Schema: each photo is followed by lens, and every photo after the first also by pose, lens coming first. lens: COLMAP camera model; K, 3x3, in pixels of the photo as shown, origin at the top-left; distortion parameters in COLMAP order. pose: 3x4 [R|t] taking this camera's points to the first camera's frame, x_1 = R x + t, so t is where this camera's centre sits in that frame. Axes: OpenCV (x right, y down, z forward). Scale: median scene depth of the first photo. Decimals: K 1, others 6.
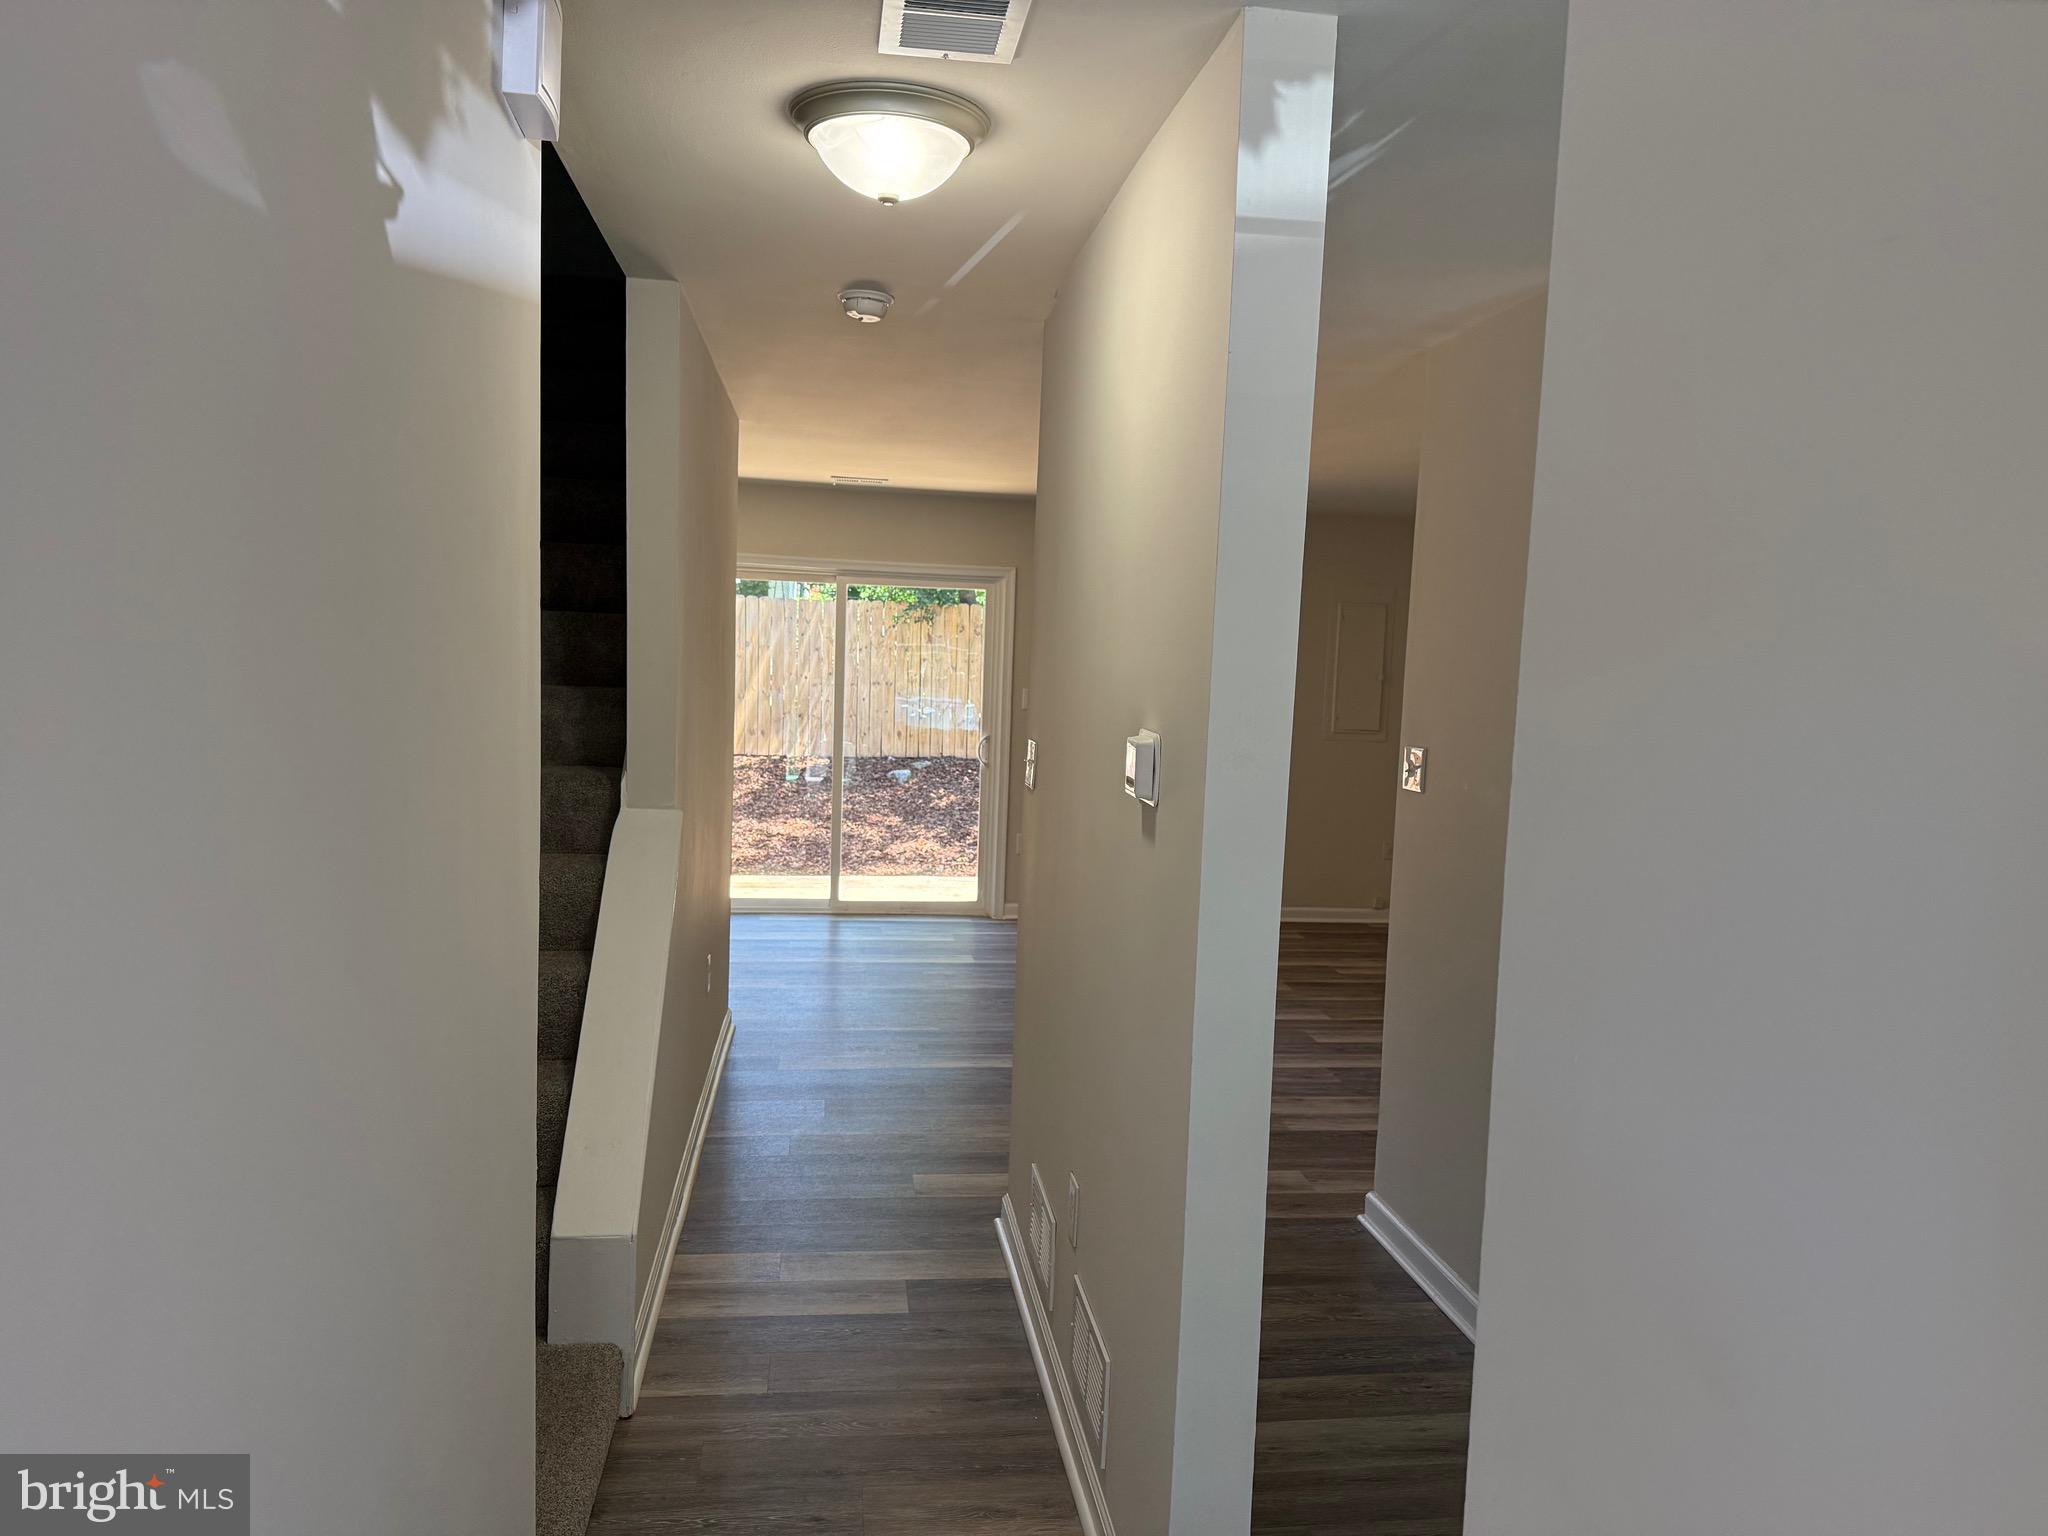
lens RADIAL K [[1421.8, 0, 1024.0], [0, 1421.8, 768.0], [0, 0, 1]] dist [0.000376, 0.000029]
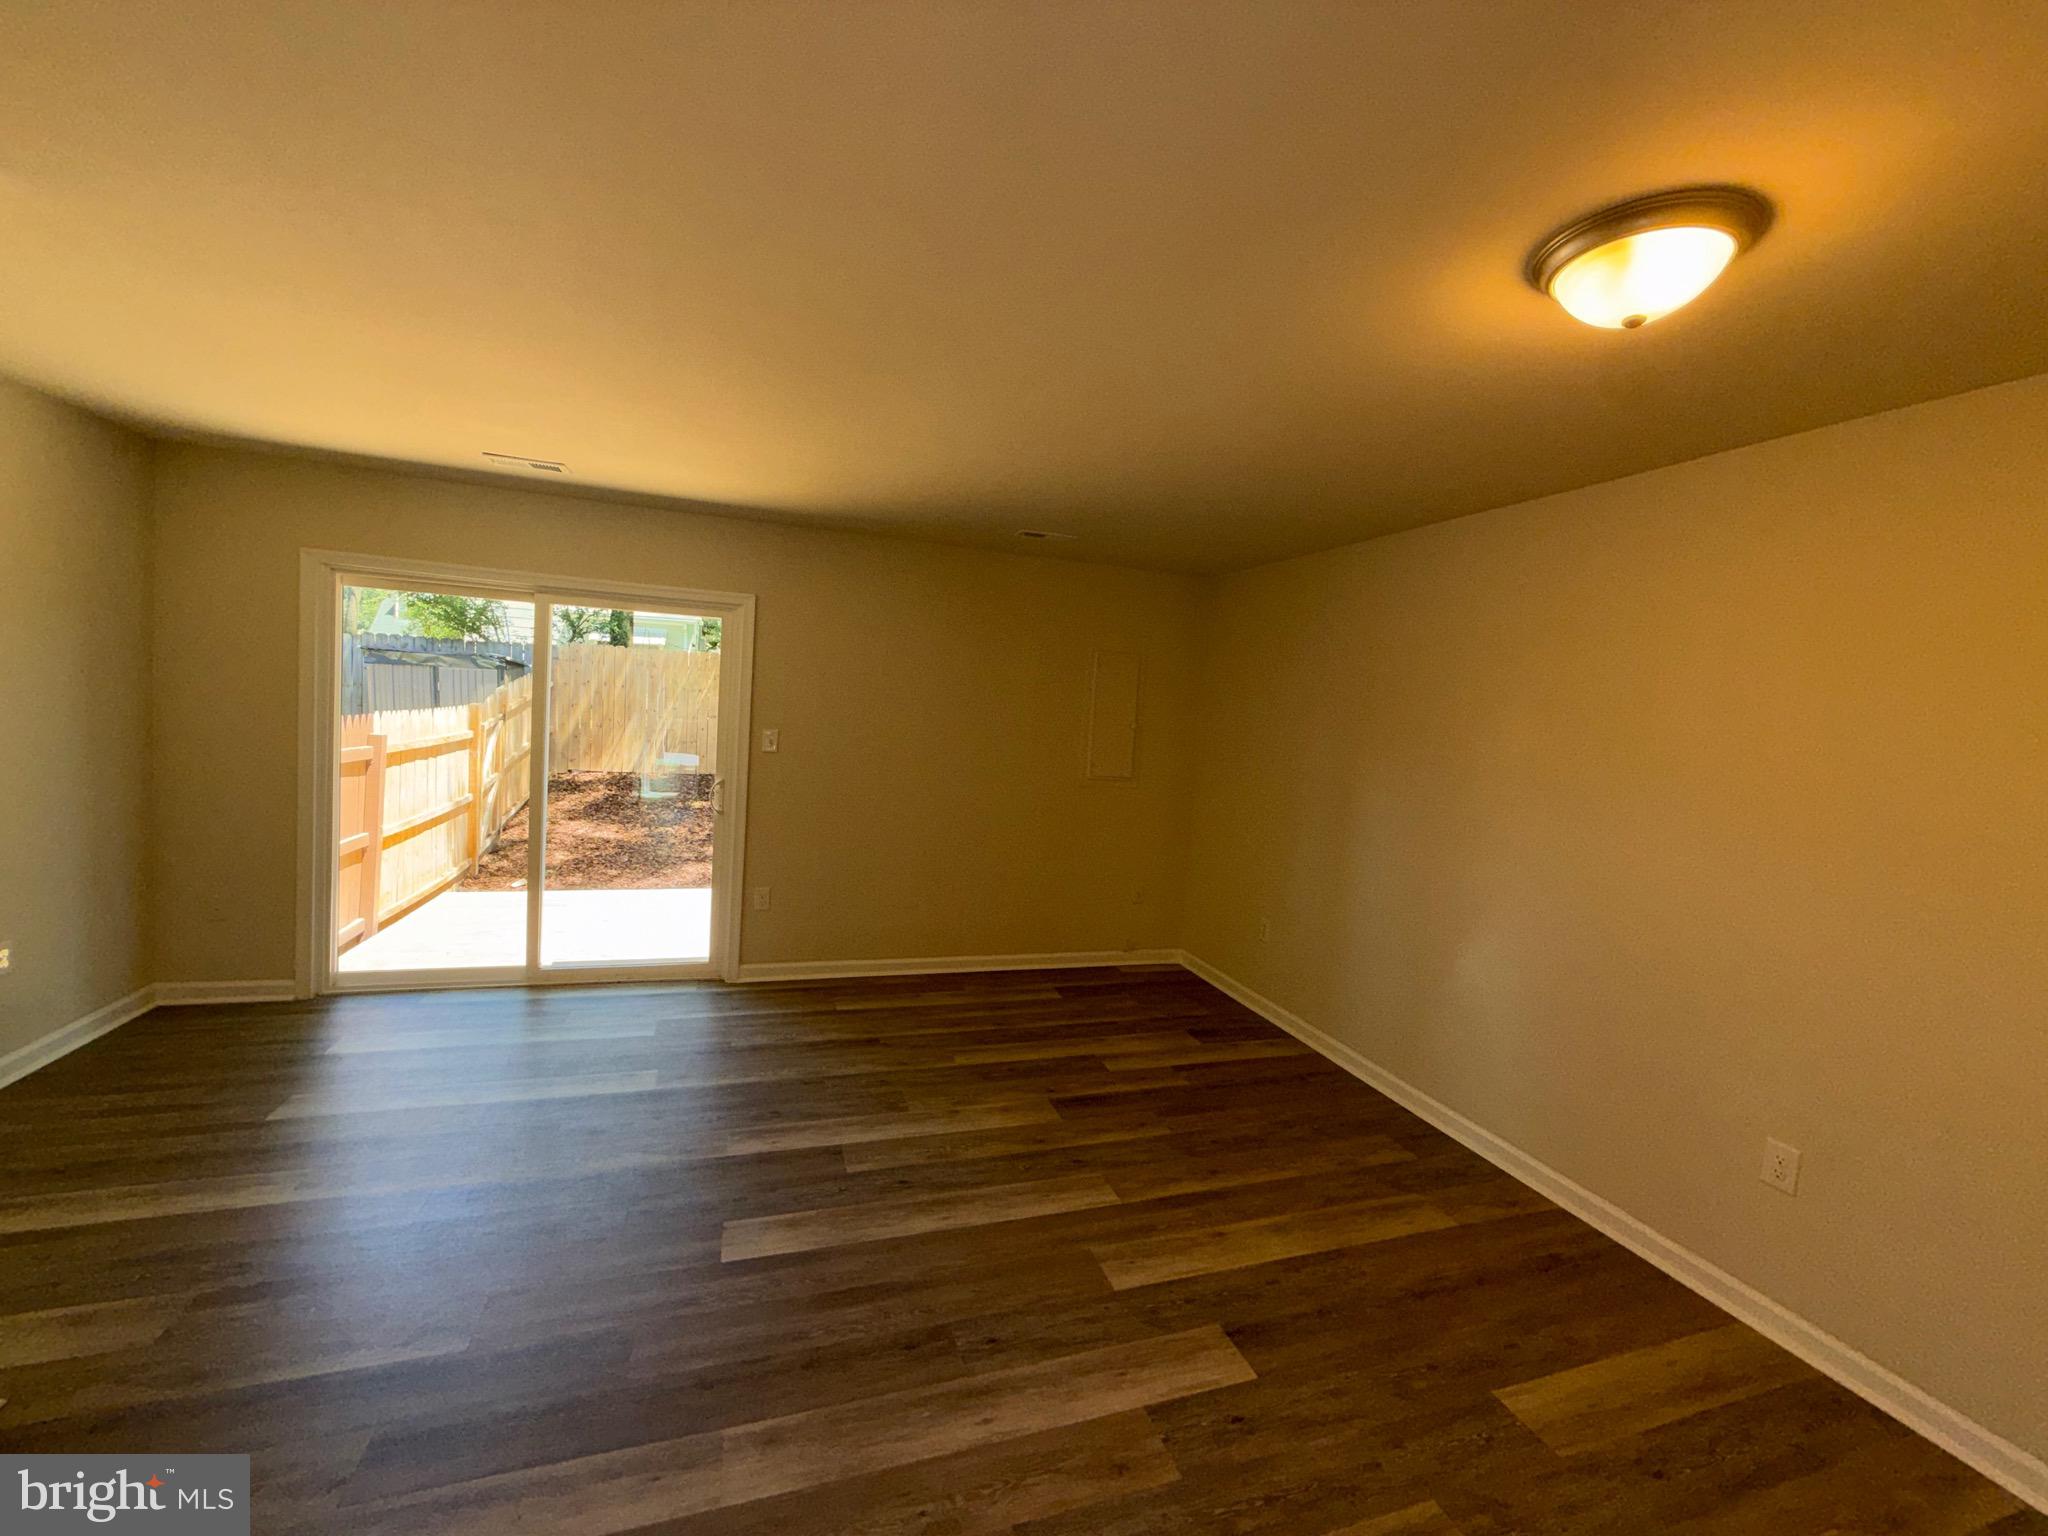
lens RADIAL K [[808.4, 0, 1024.0], [0, 808.4, 768.0], [0, 0, 1]] dist [0.000454, 0.000398]
pose [[0.981816, 0.012381, 0.189430, 0.066108], [-0.012831, 0.999917, 0.001151, -0.034227], [-0.189400, -0.003561, 0.981893, 0.465848]]
